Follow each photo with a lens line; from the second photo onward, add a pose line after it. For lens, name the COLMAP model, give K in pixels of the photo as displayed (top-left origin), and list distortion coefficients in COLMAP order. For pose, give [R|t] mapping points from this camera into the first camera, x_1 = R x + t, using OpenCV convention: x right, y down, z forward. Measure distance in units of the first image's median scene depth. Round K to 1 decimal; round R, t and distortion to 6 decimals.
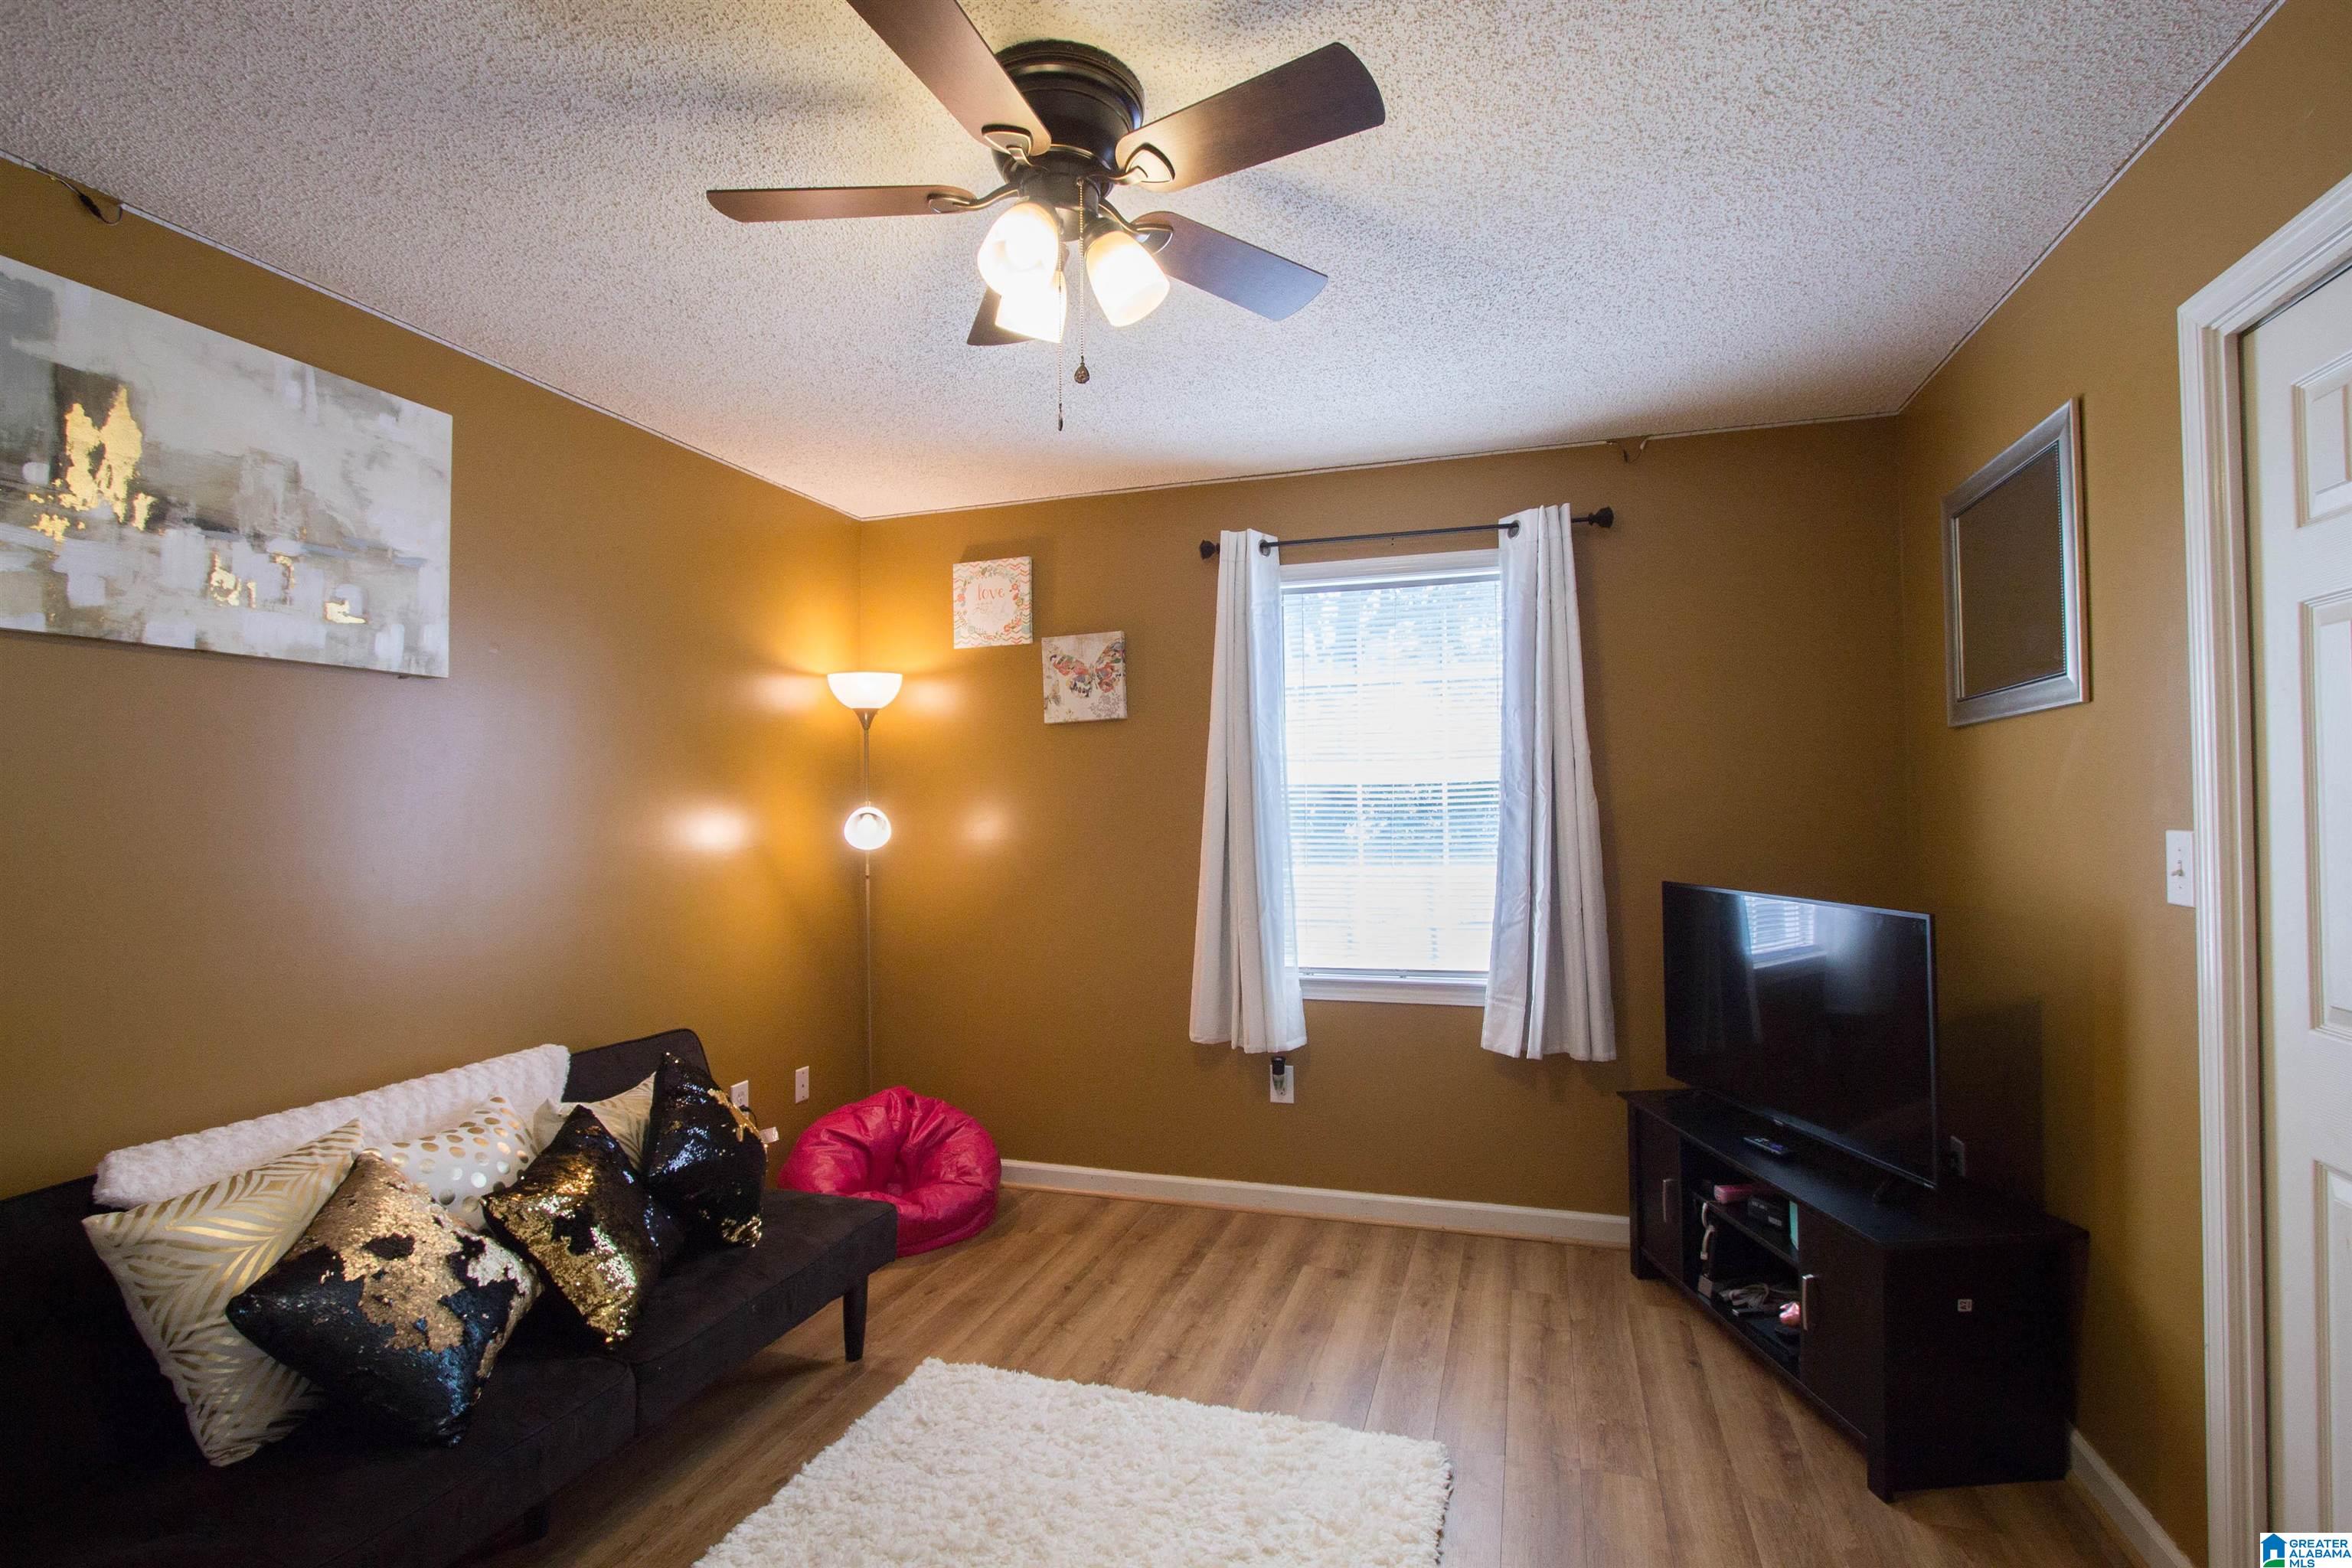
lens RADIAL K [[1124.1, 0, 1194.8], [0, 1124.1, 781.6], [0, 0, 1]] dist [-0.018084, 0.000963]
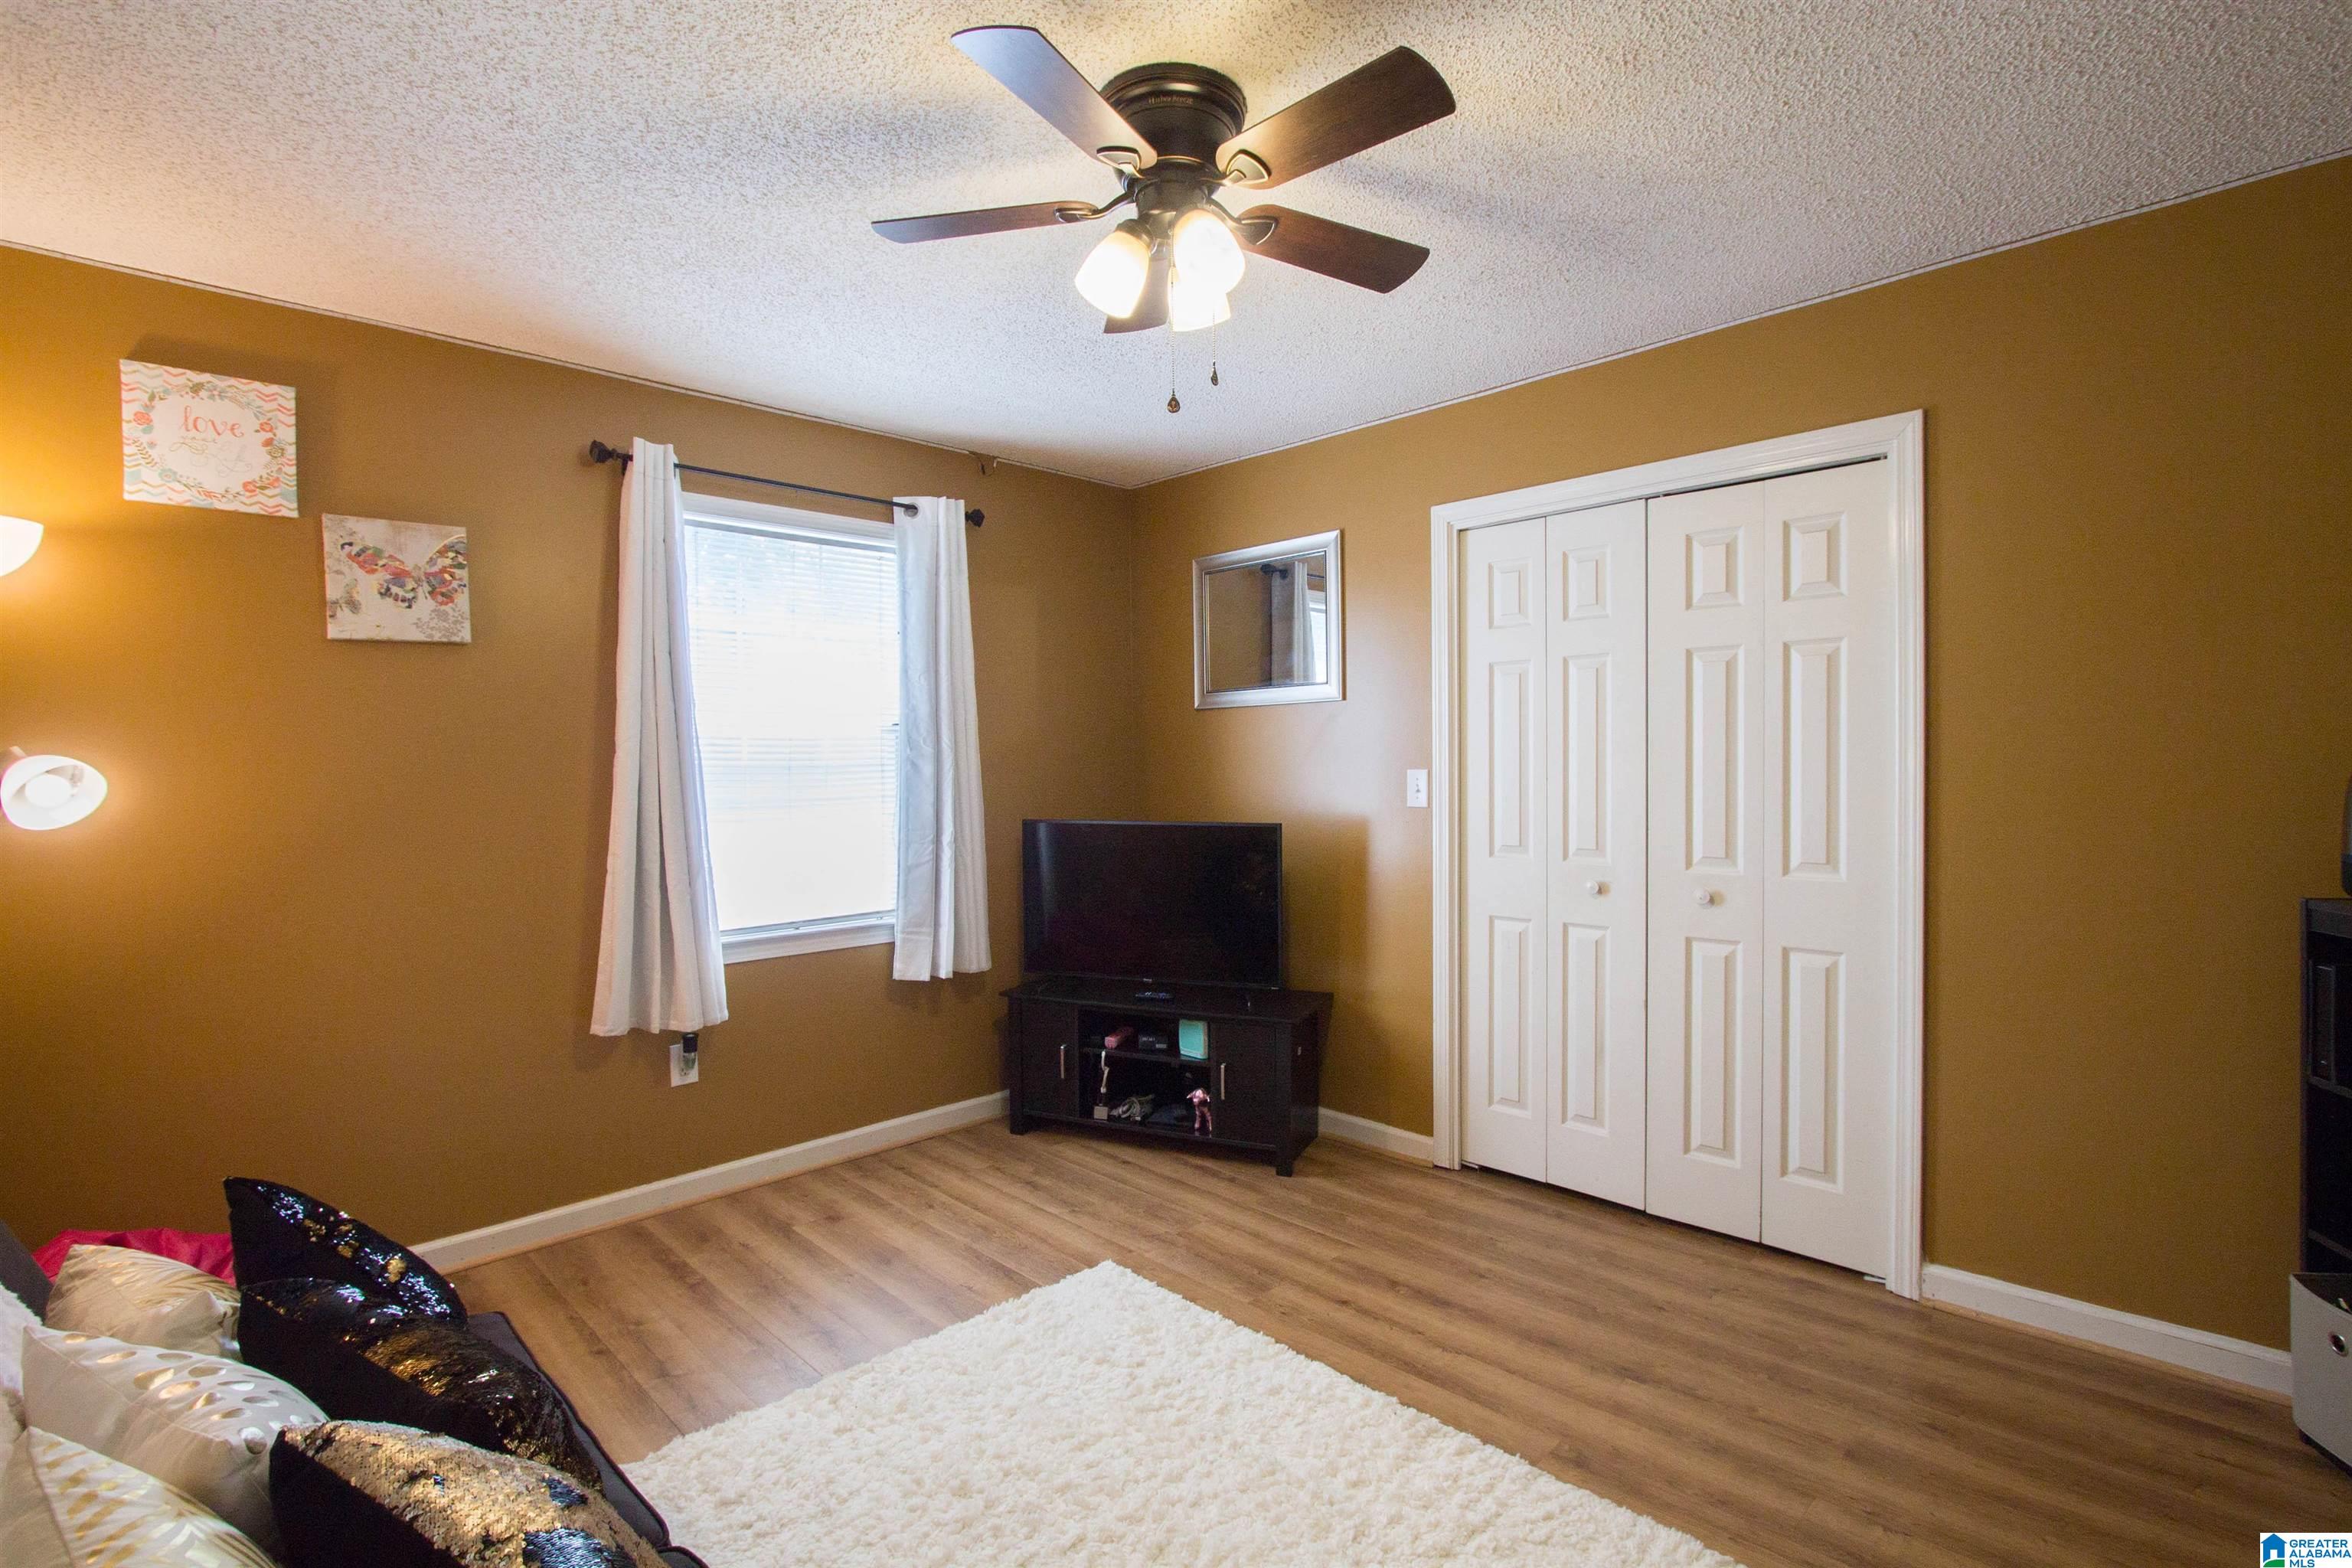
lens RADIAL K [[1124.1, 0, 1194.8], [0, 1124.1, 781.6], [0, 0, 1]] dist [-0.018084, 0.000963]
pose [[0.446403, -0.011307, 0.894761, -0.585458], [-0.015111, 0.999682, 0.020172, 0.016915], [-0.894705, -0.022526, 0.446090, 0.246197]]
